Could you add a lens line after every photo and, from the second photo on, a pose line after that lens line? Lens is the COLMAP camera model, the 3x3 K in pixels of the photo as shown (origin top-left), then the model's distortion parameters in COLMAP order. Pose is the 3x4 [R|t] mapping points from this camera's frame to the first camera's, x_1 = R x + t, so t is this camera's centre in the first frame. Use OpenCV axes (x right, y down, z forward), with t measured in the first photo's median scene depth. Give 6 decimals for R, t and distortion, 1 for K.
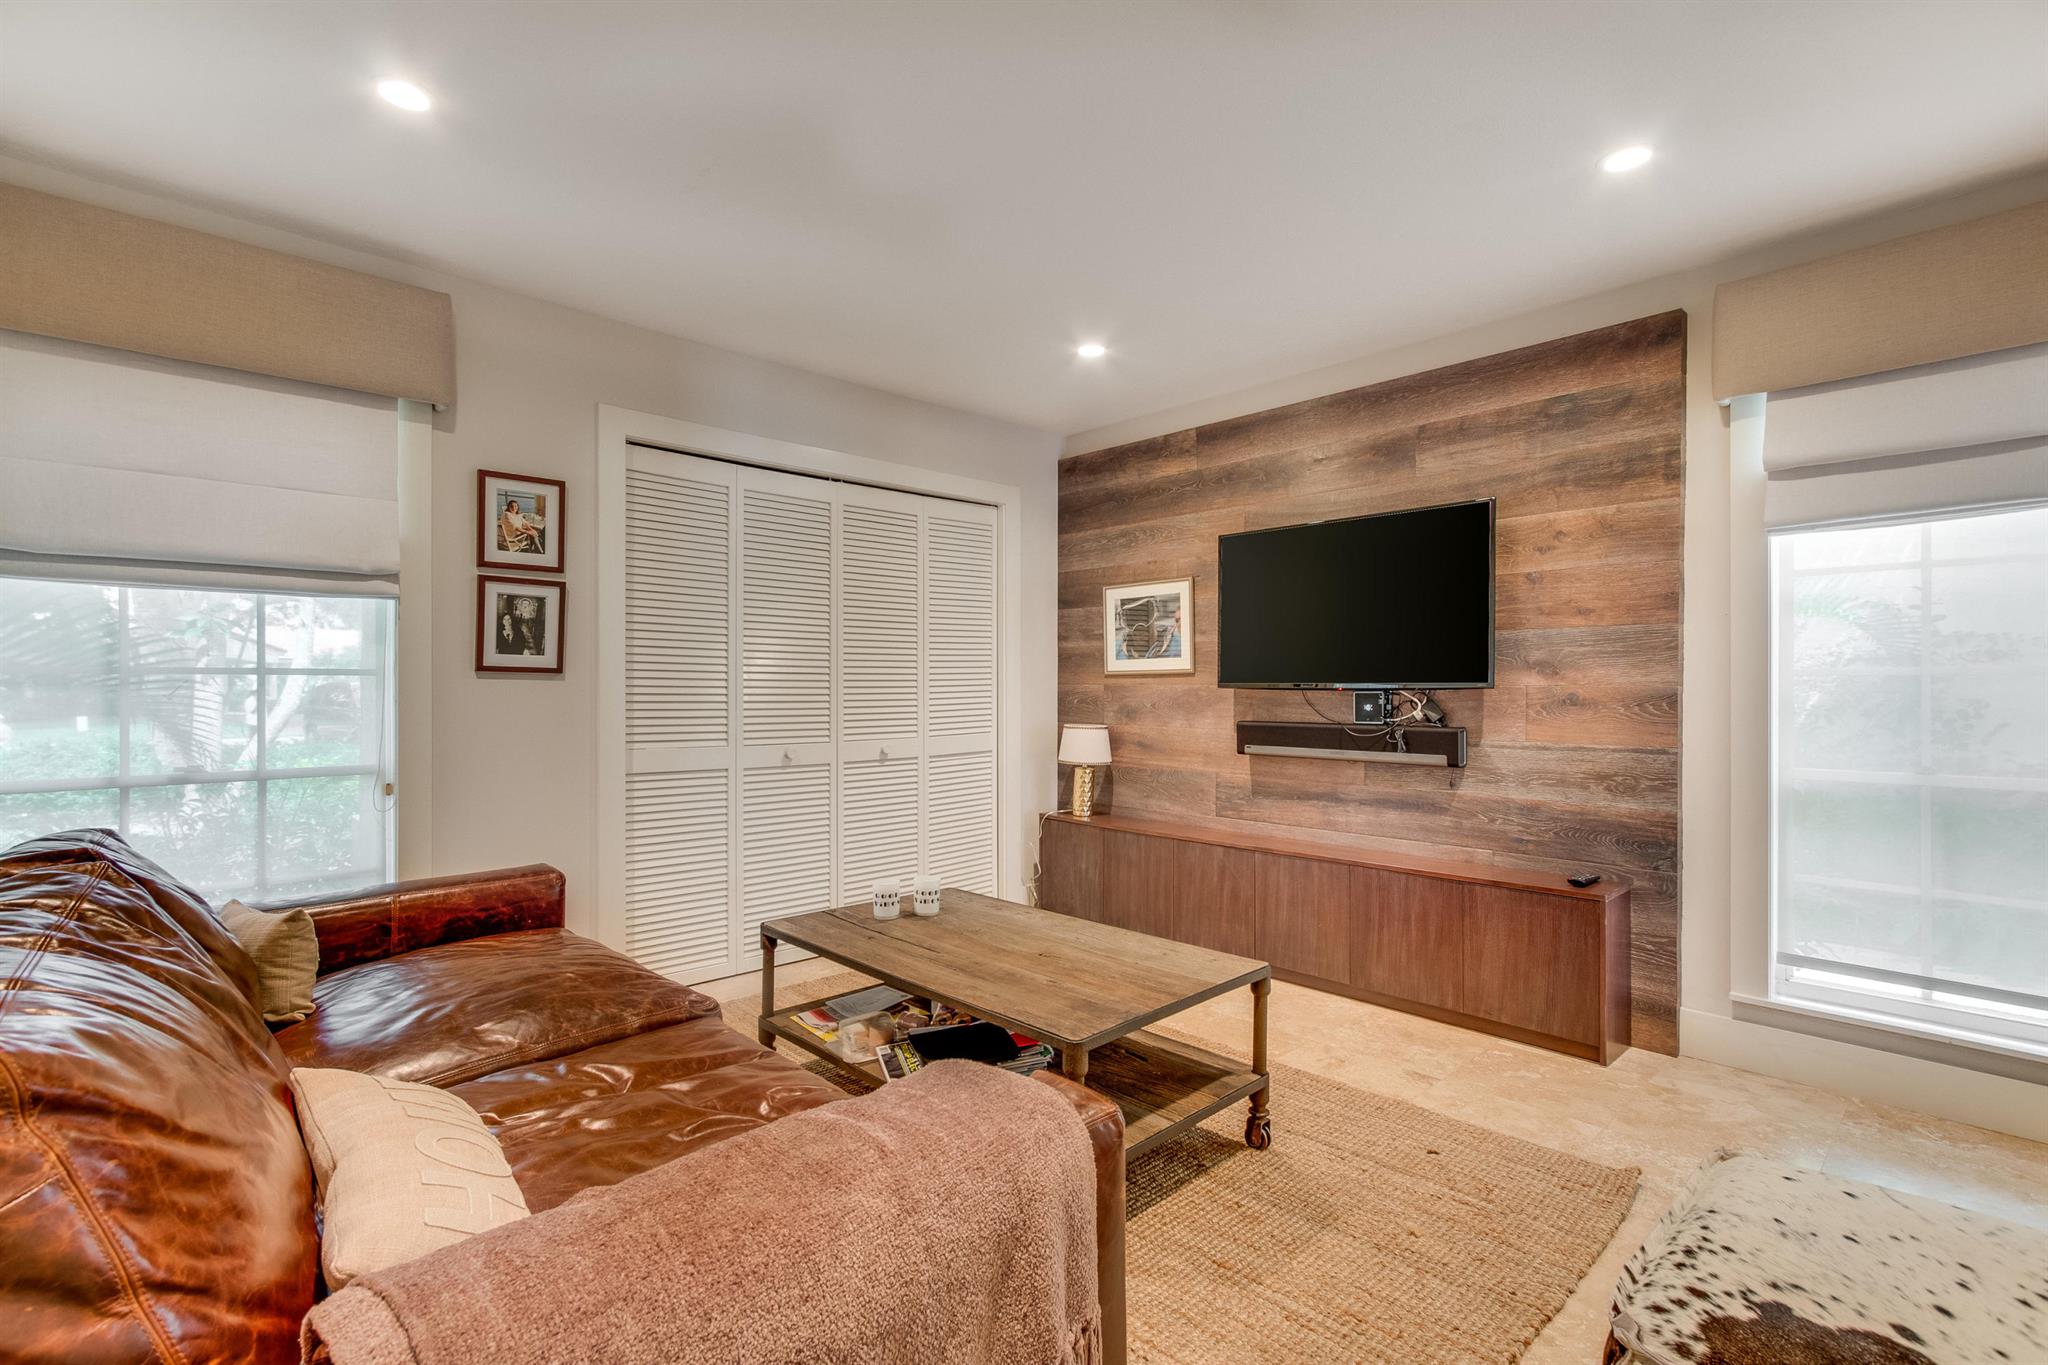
lens RADIAL K [[942.0, 0, 1024.0], [0, 942.0, 682.5], [0, 0, 1]] dist [-0.000040, 0.000473]
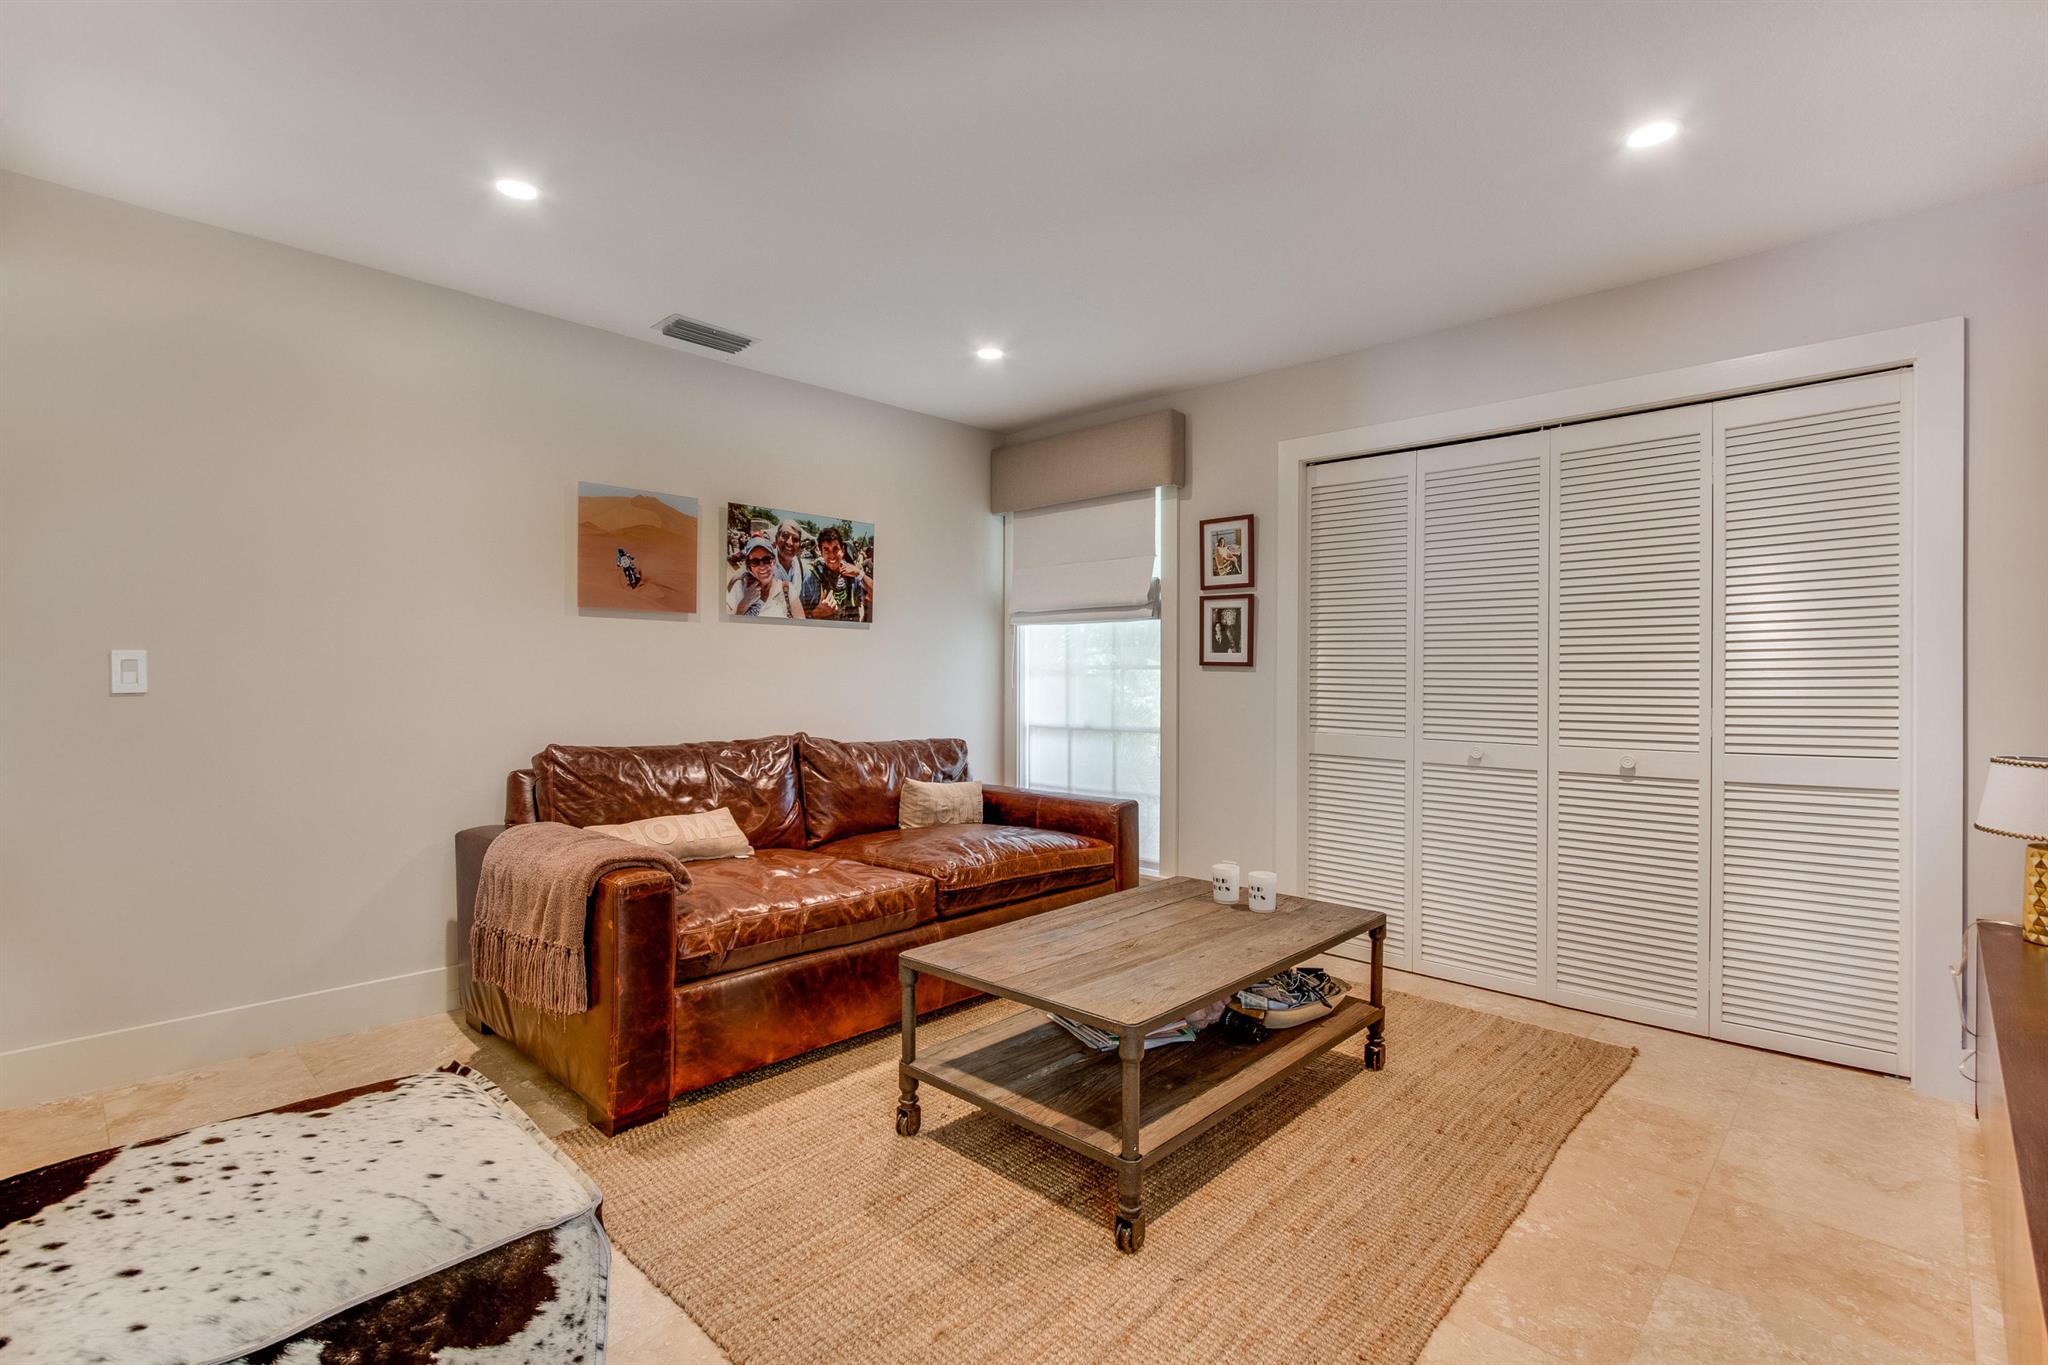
lens RADIAL K [[953.5, 0, 1014.4], [0, 953.5, 672.3], [0, 0, 1]] dist [0.002166, 0.001074]
pose [[0.042117, -0.003064, -0.999108, 0.788341], [-0.001252, 0.999994, -0.003120, 0.002430], [0.999112, 0.001382, 0.042113, 0.643912]]
